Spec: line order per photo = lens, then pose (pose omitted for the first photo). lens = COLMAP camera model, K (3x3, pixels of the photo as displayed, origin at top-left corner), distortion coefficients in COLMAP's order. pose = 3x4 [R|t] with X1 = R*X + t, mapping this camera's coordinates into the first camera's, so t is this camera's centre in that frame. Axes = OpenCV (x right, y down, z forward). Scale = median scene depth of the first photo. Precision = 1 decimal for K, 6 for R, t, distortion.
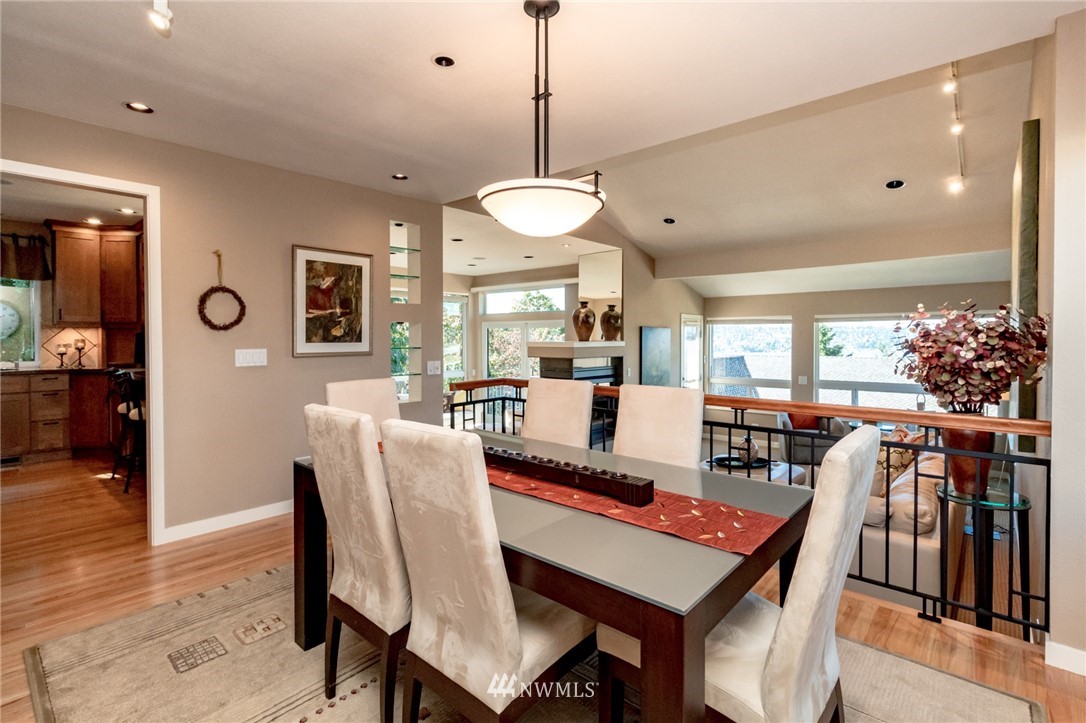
lens RADIAL K [[513.8, 0, 544.9], [0, 513.8, 342.7], [0, 0, 1]] dist [-0.002004, -0.000864]
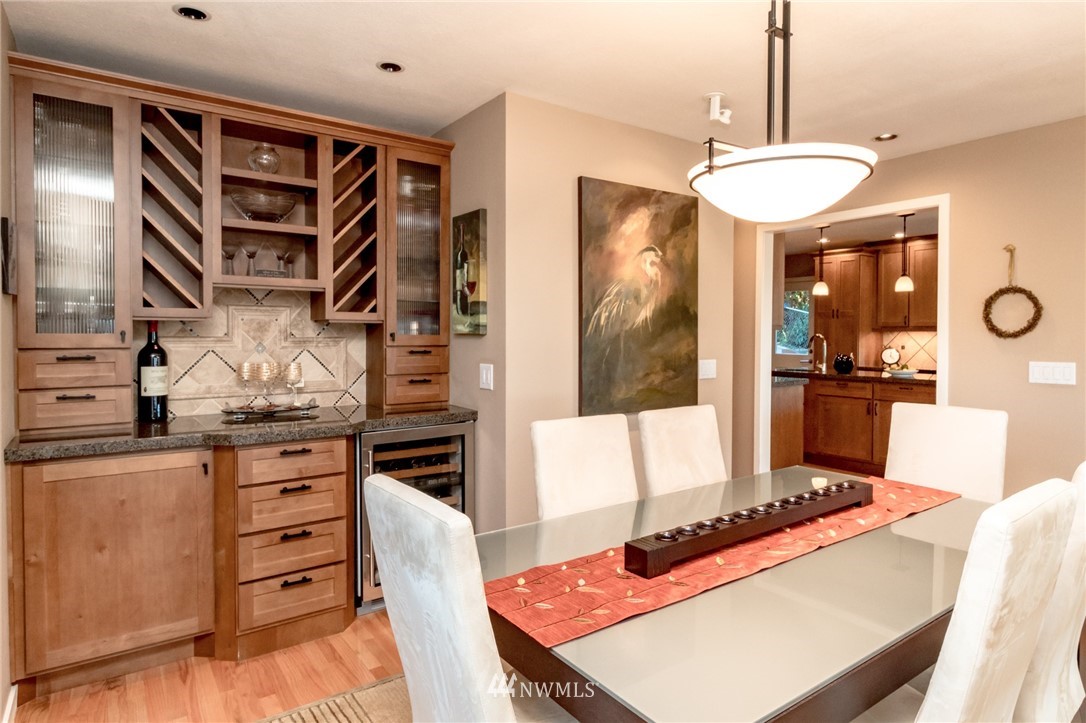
lens RADIAL K [[604.3, 0, 547.5], [0, 604.3, 344.0], [0, 0, 1]] dist [-0.001641, -0.000174]
pose [[-0.237592, 0.016498, -0.971225, 0.340169], [-0.018019, 0.999609, 0.021388, -0.014165], [0.971198, 0.022582, -0.237202, 0.316590]]
